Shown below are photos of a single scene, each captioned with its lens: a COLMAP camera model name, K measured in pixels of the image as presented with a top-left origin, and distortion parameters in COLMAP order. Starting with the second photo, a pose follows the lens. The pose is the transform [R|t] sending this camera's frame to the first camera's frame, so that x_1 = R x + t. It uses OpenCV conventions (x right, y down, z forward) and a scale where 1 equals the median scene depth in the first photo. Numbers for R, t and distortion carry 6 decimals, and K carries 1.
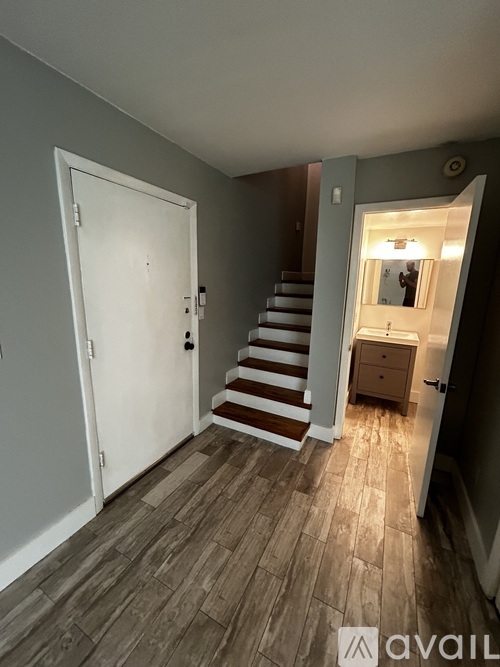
lens RADIAL K [[272.4, 0, 250.0], [0, 272.4, 333.5], [0, 0, 1]] dist [-0.000052, 0.000253]
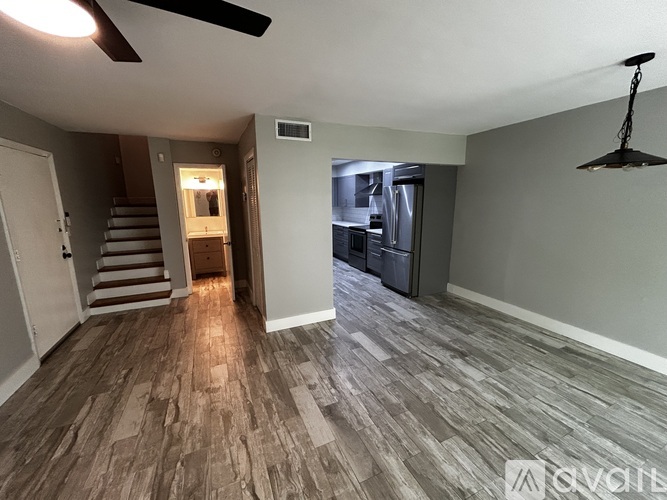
lens RADIAL K [[272.4, 0, 333.5], [0, 272.4, 250.0], [0, 0, 1]] dist [-0.000052, 0.000253]
pose [[0.615581, -0.174917, 0.768417, -0.448476], [0.183644, 0.980052, 0.075974, 0.162778], [-0.766378, 0.094347, 0.635424, -0.918880]]
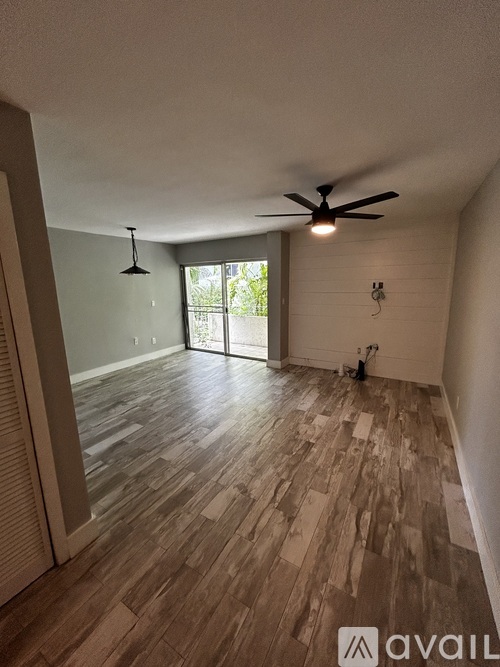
lens RADIAL K [[272.4, 0, 250.0], [0, 272.4, 333.5], [0, 0, 1]] dist [-0.000052, 0.000253]
pose [[-0.998788, -0.015357, 0.046765, -0.116532], [0.003846, 0.922832, 0.385183, -0.195278], [-0.049071, 0.384896, -0.921655, 0.728319]]
